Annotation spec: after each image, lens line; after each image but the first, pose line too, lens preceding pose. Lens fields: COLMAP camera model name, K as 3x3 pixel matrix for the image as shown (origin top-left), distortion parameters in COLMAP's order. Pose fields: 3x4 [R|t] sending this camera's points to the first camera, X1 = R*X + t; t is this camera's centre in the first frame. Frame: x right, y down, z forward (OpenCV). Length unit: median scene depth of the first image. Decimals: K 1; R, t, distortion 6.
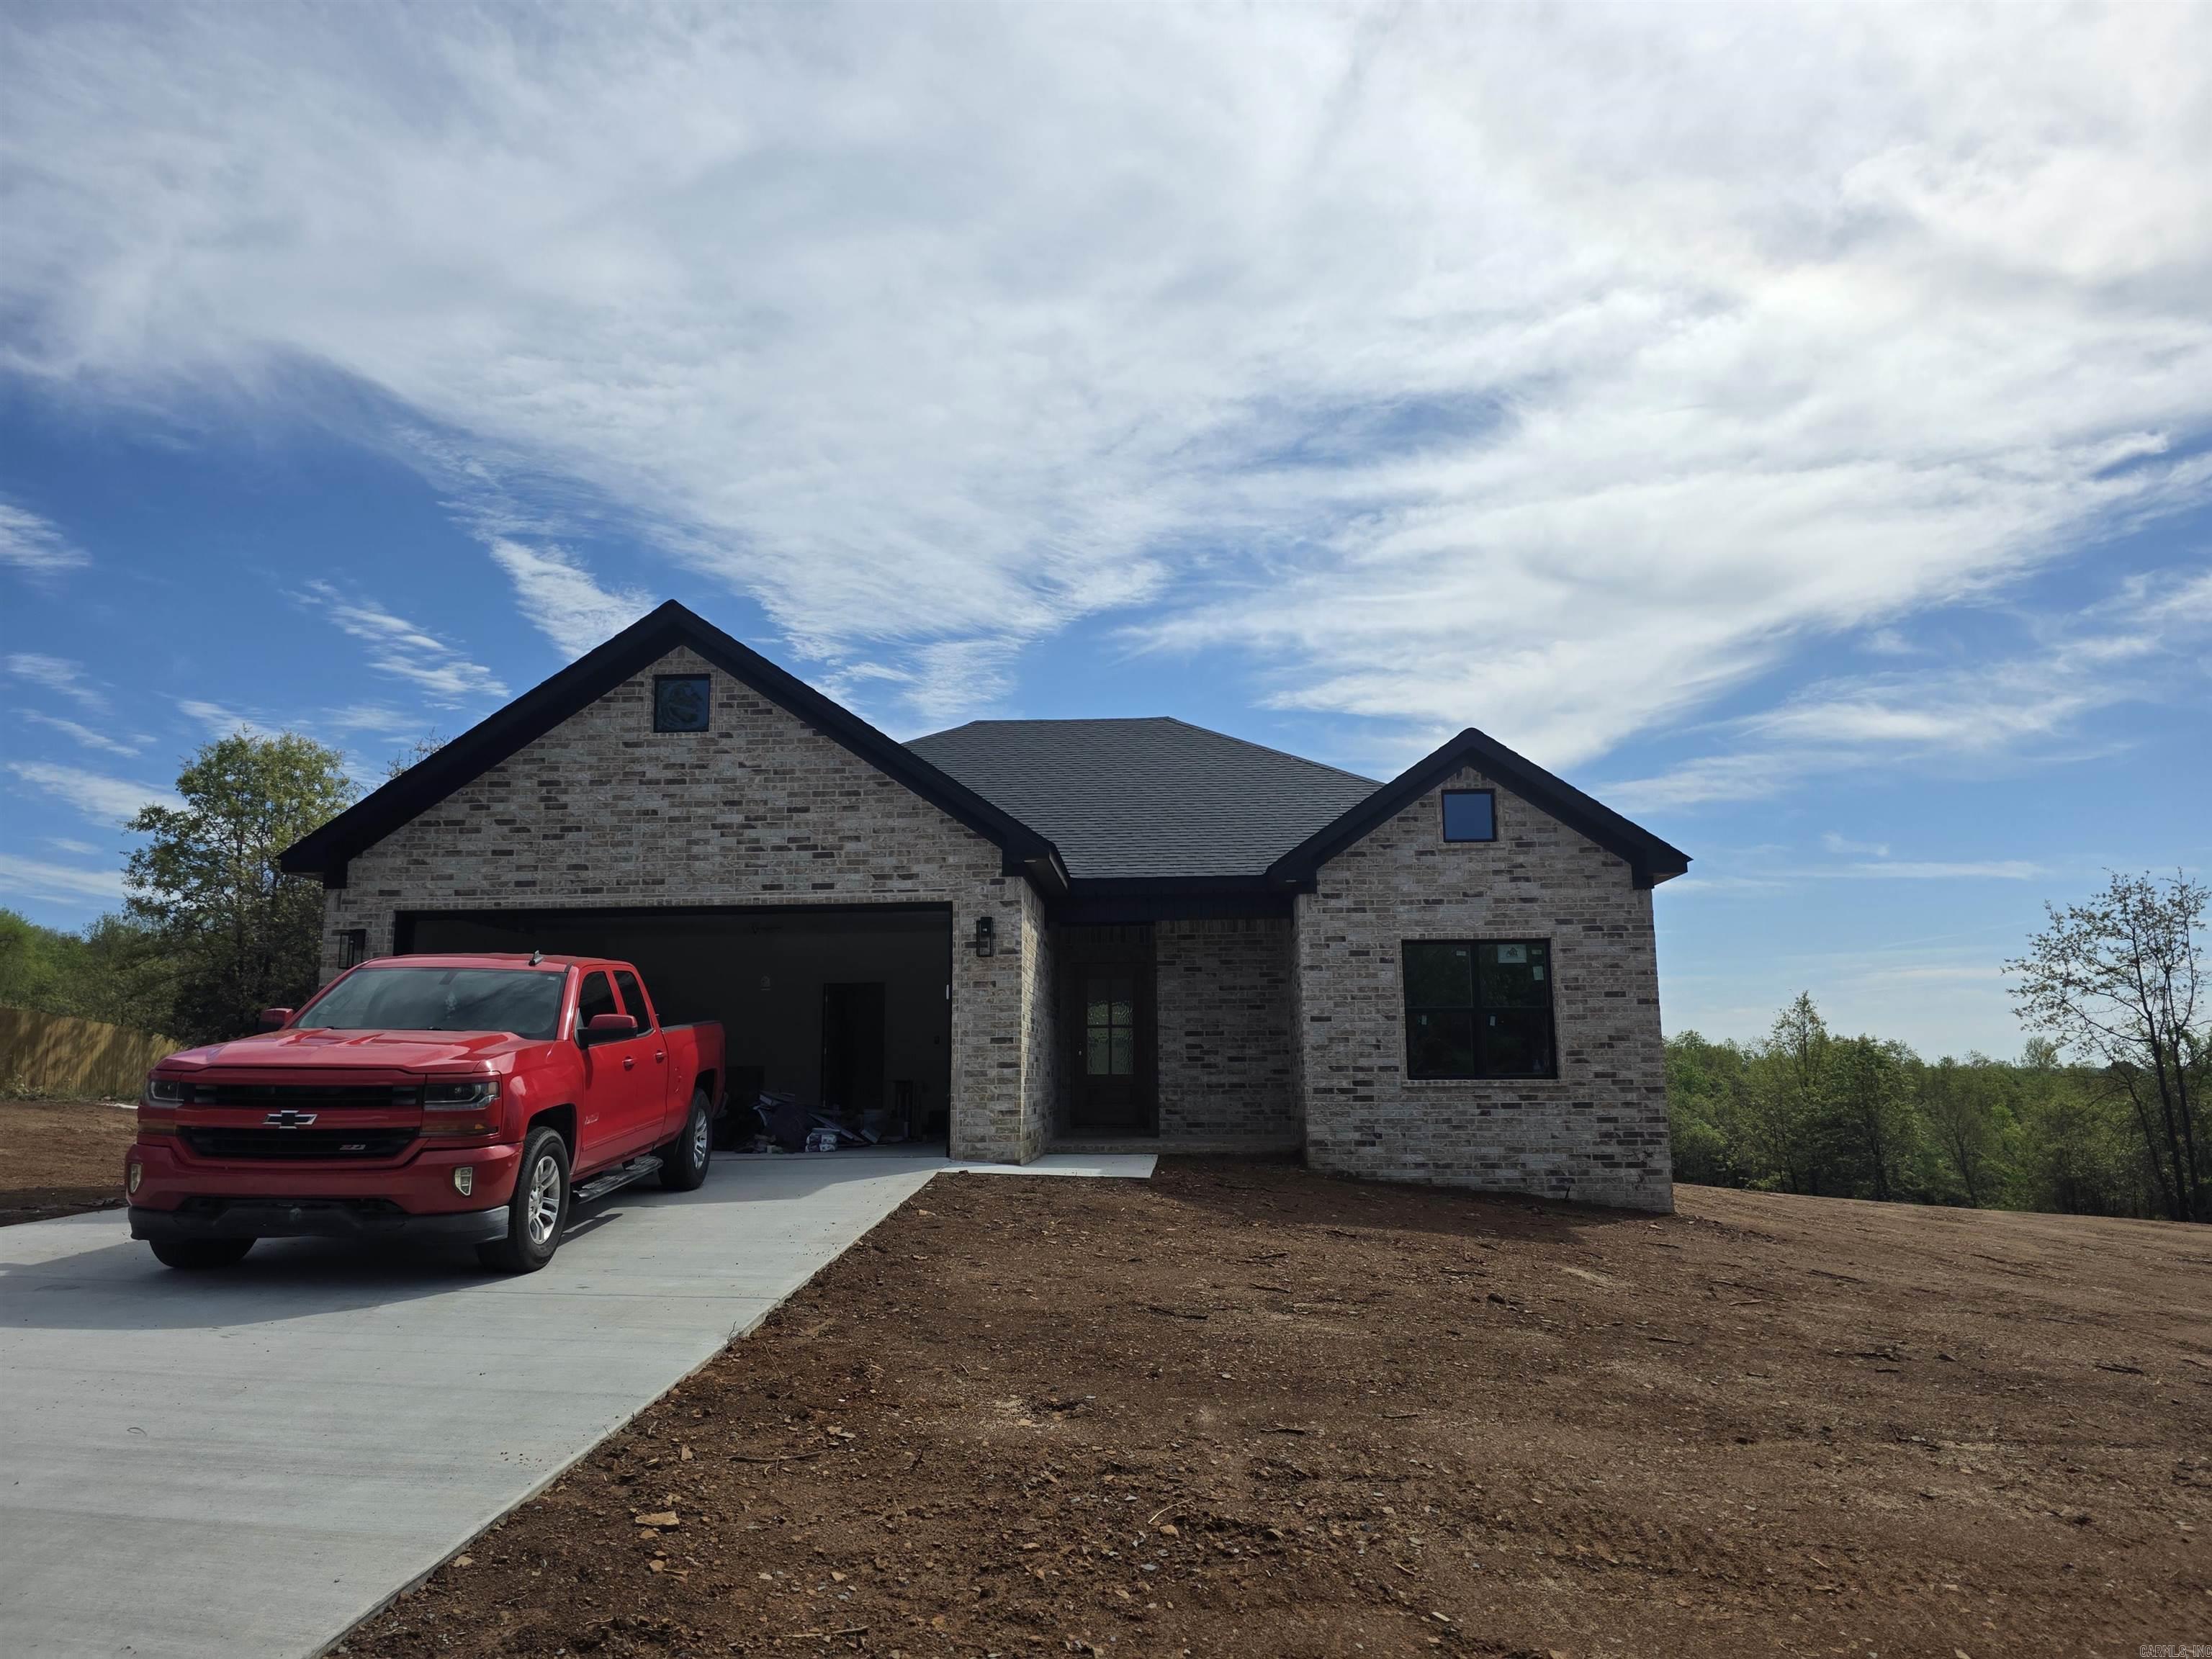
lens RADIAL K [[1481.2, 0, 1140.9], [0, 1481.2, 748.8], [0, 0, 1]] dist [0.055503, -0.001309]
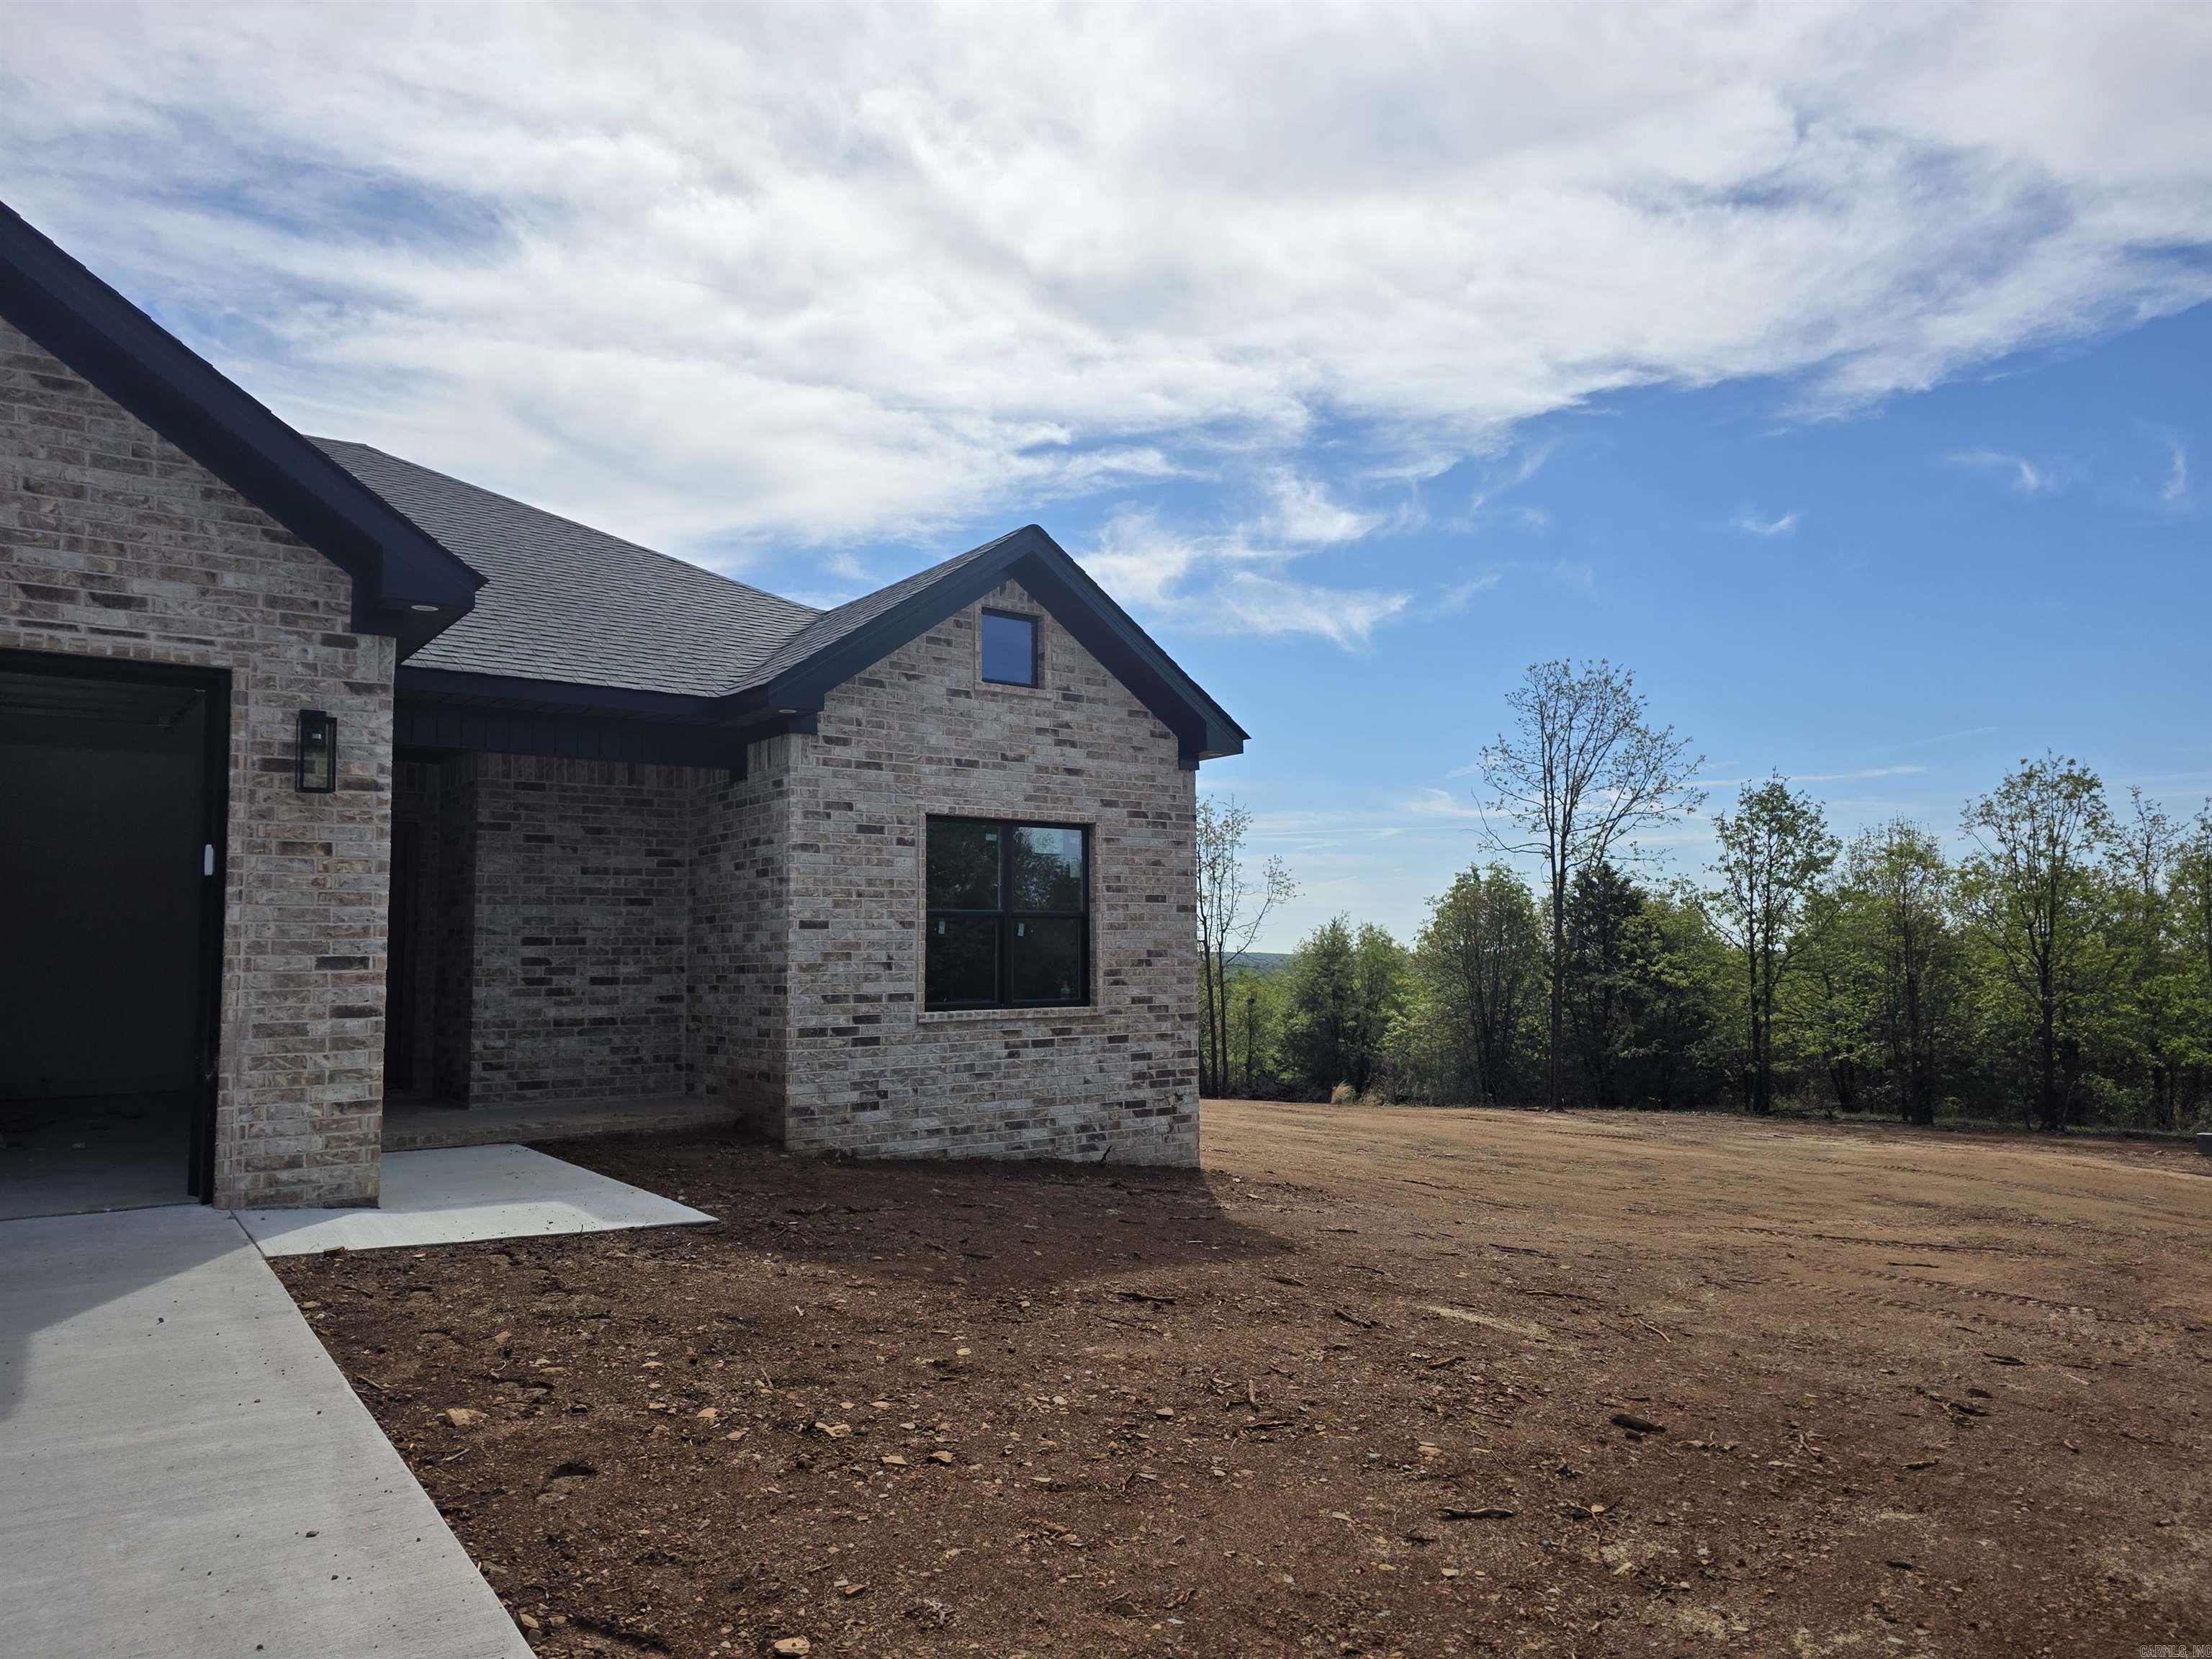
lens RADIAL K [[1492.9, 0, 1139.1], [0, 1492.9, 829.9], [0, 0, 1]] dist [0.092382, -0.095068]
pose [[0.777286, 0.059286, 0.626348, -0.182197], [-0.139337, 0.987050, 0.079488, 0.067305], [-0.613524, -0.149058, 0.775480, 0.401050]]
